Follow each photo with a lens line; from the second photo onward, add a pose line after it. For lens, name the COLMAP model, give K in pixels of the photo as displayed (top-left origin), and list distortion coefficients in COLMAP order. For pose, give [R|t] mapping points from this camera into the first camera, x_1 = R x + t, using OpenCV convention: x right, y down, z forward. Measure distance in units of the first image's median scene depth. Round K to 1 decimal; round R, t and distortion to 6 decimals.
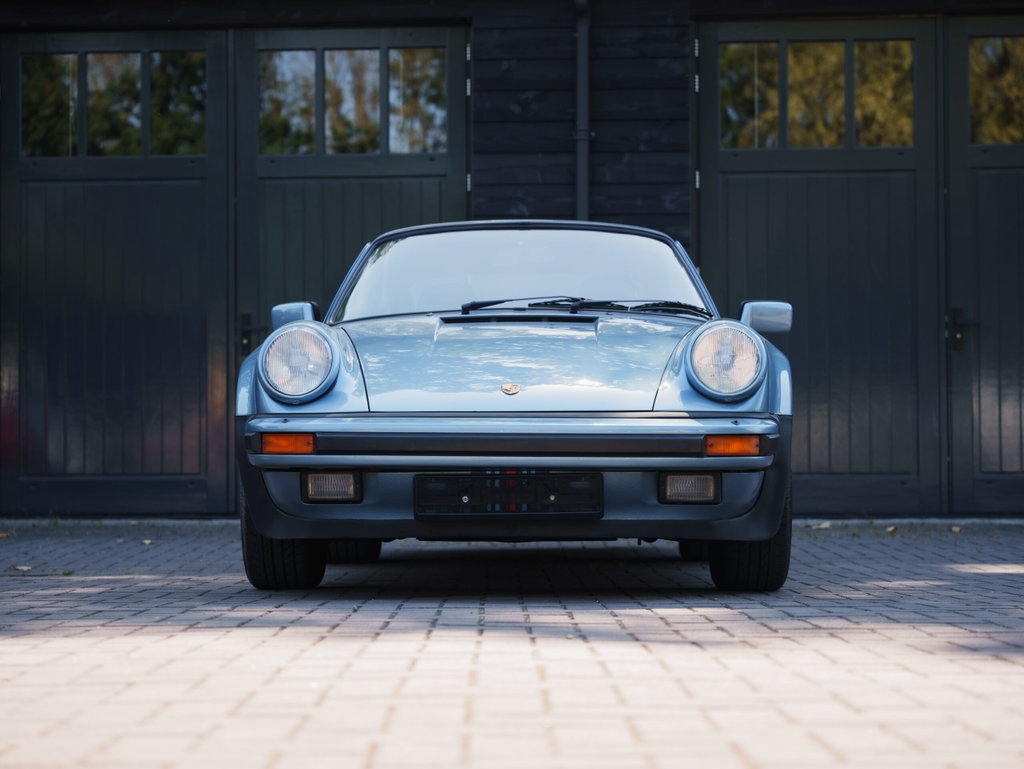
lens RADIAL K [[2236.9, 0, 512.0], [0, 2236.9, 384.5], [0, 0, 1]] dist [0.039240, -0.052699]
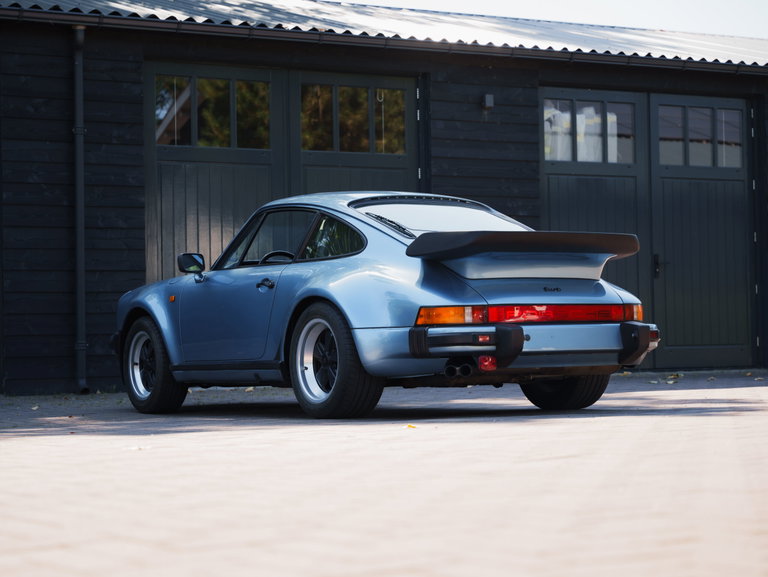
lens RADIAL K [[1677.7, 0, 384.0], [0, 1677.7, 288.5], [0, 0, 1]] dist [0.039240, -0.052699]
pose [[0.833671, 0.003752, 0.552248, -0.802235], [0.003515, 0.999921, -0.012100, 0.012978], [-0.552250, 0.012028, 0.833592, -0.064345]]
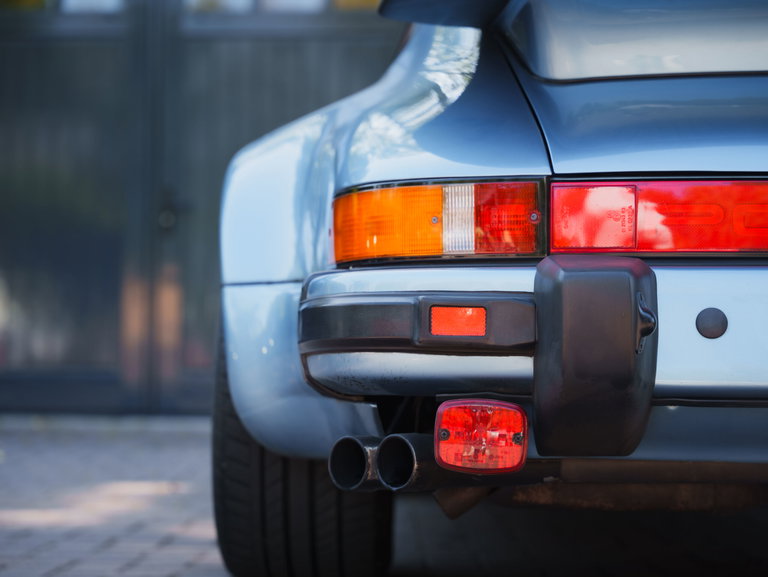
lens RADIAL K [[1677.7, 0, 384.0], [0, 1677.7, 288.5], [0, 0, 1]] dist [0.039240, -0.052699]
pose [[0.999911, 0.011875, -0.006134, -0.055573], [-0.011884, 0.999928, -0.001445, 0.030404], [0.006117, 0.001517, 0.999980, 0.668933]]
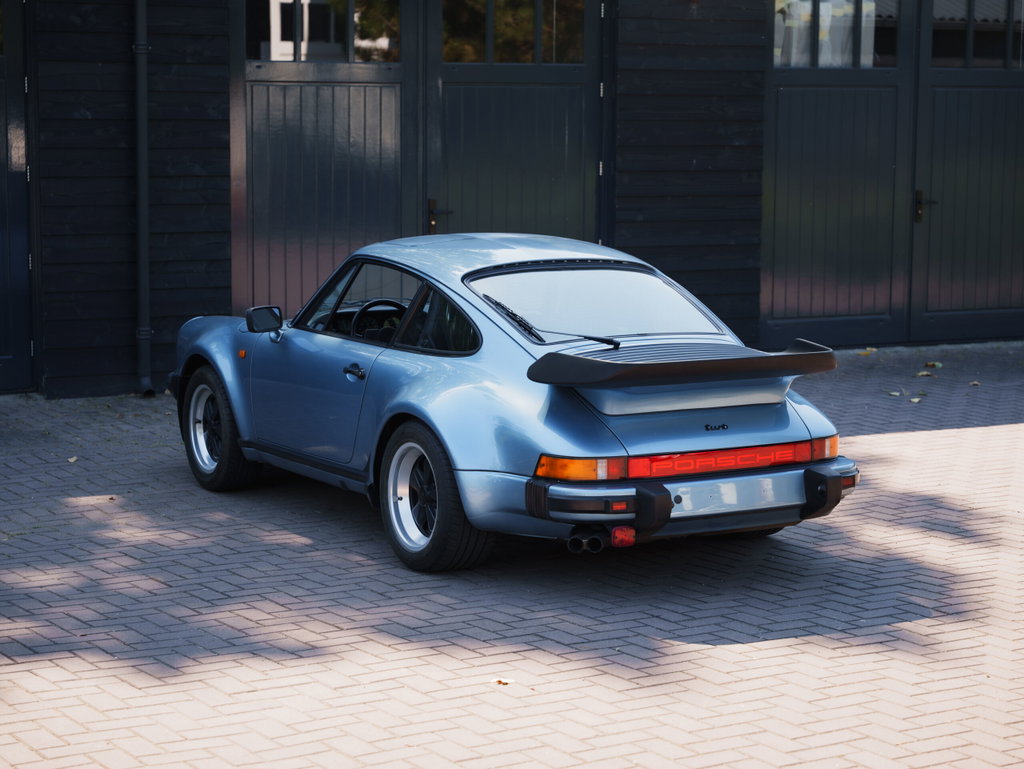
lens RADIAL K [[2236.9, 0, 512.0], [0, 2236.9, 384.5], [0, 0, 1]] dist [0.039240, -0.052699]
pose [[0.856824, -0.056746, 0.512477, -0.757806], [-0.022868, 0.988765, 0.147718, -0.223861], [-0.515102, -0.138287, 0.845900, -0.109928]]
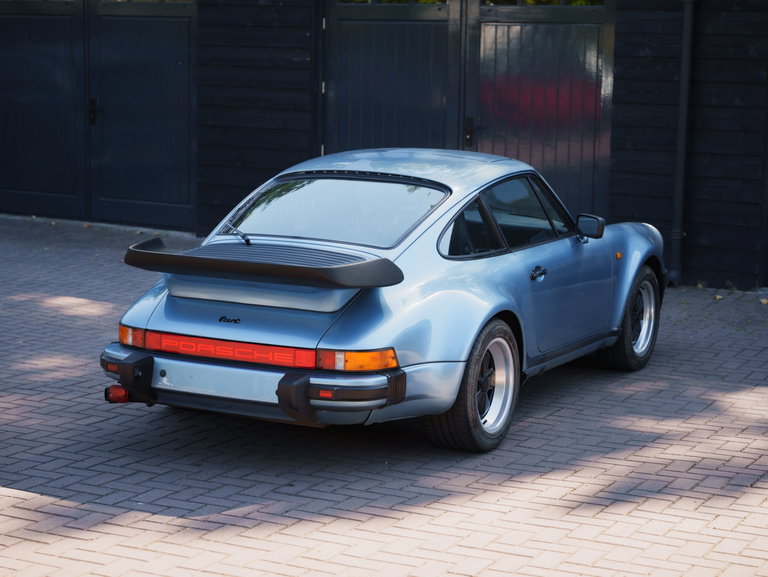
lens RADIAL K [[1677.7, 0, 384.0], [0, 1677.7, 288.5], [0, 0, 1]] dist [0.039240, -0.052699]
pose [[0.896590, 0.086900, -0.434251, 0.620775], [-0.011034, 0.984638, 0.174259, -0.221483], [0.442723, -0.151447, 0.883776, 0.011985]]
